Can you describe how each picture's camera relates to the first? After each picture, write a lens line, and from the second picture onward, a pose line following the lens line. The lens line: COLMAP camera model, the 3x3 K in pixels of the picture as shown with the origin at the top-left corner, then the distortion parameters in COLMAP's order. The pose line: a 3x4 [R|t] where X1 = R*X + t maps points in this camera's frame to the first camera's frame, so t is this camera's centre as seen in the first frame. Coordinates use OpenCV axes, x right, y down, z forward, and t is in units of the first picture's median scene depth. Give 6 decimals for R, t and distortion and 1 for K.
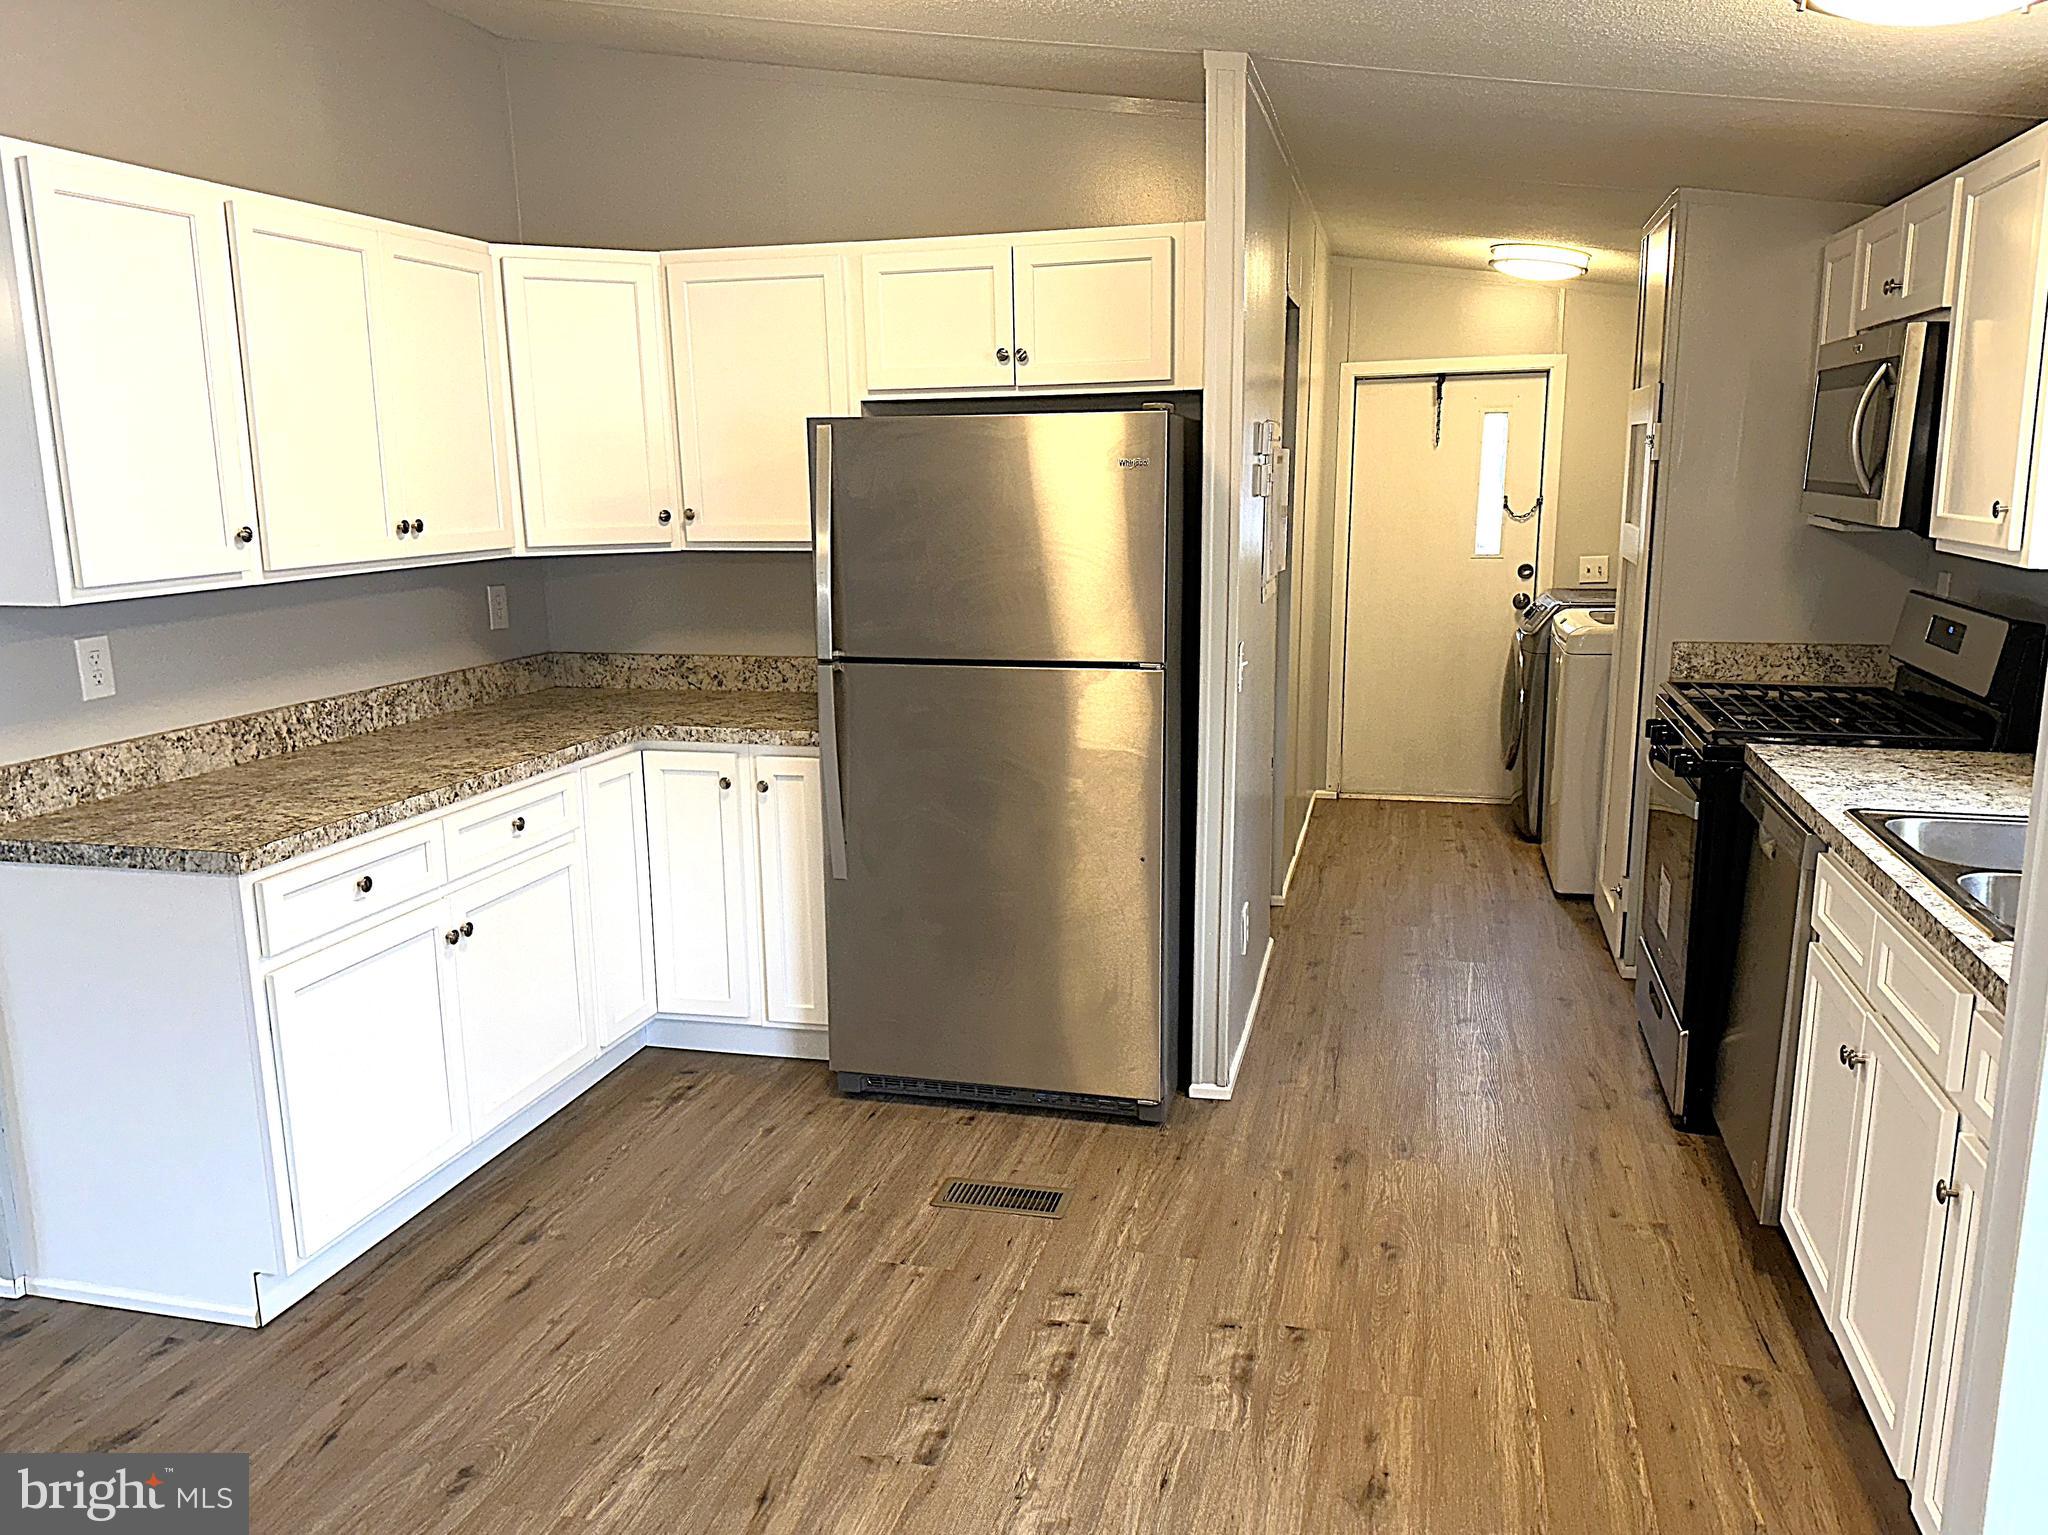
lens RADIAL K [[1447.4, 0, 1024.0], [0, 1447.4, 767.5], [0, 0, 1]] dist [0.111981, -0.164162]
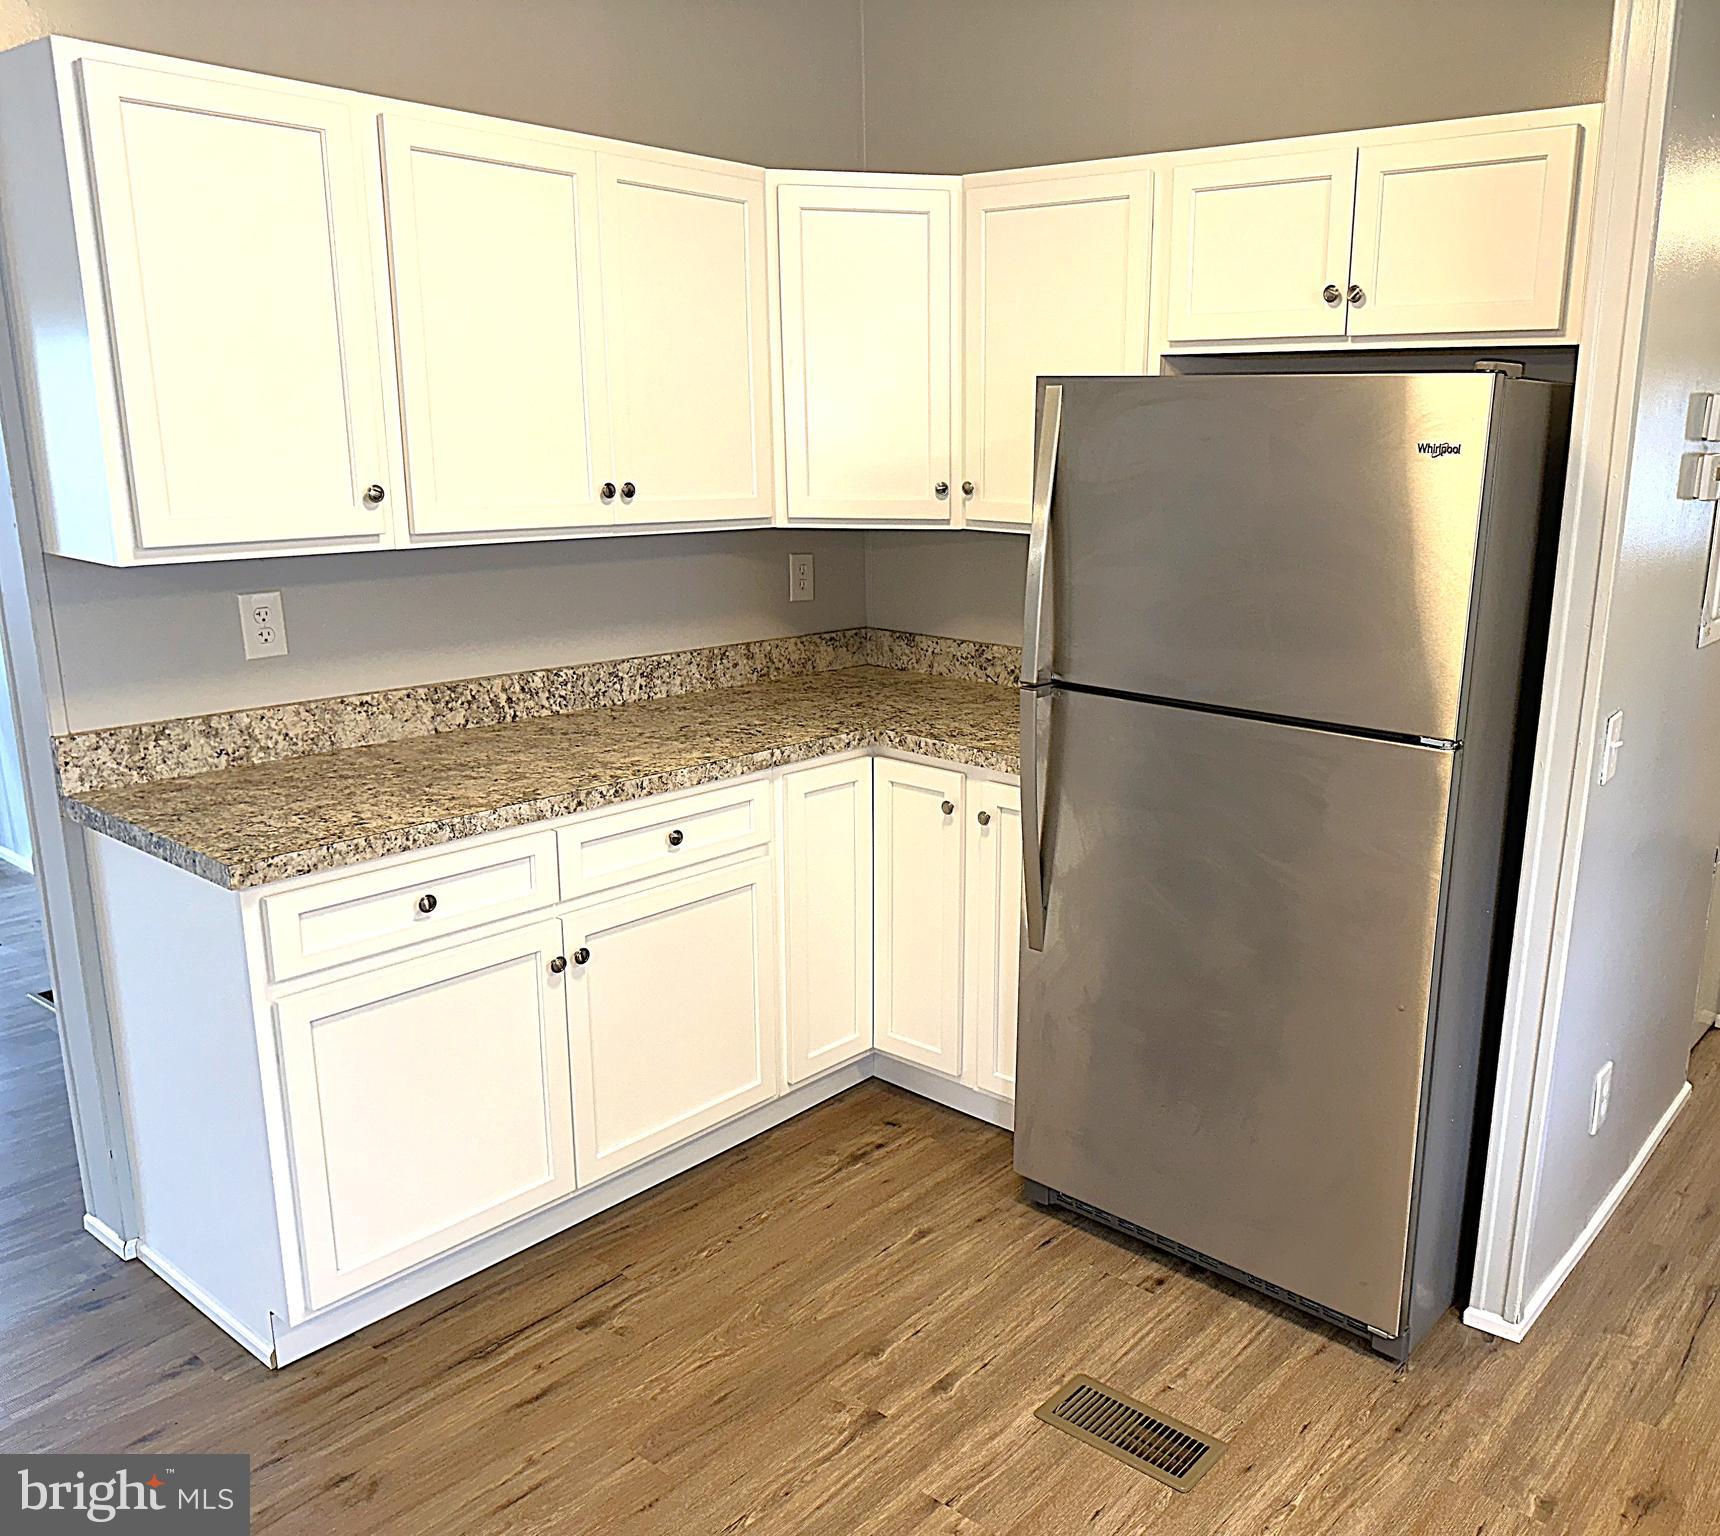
lens RADIAL K [[1411.1, 0, 997.5], [0, 1411.1, 782.3], [0, 0, 1]] dist [0.160625, -0.316473]
pose [[0.923890, 0.125380, -0.361534, 0.137039], [-0.109597, 0.991918, 0.063927, -0.069306], [0.366627, -0.019438, 0.930165, 0.273223]]
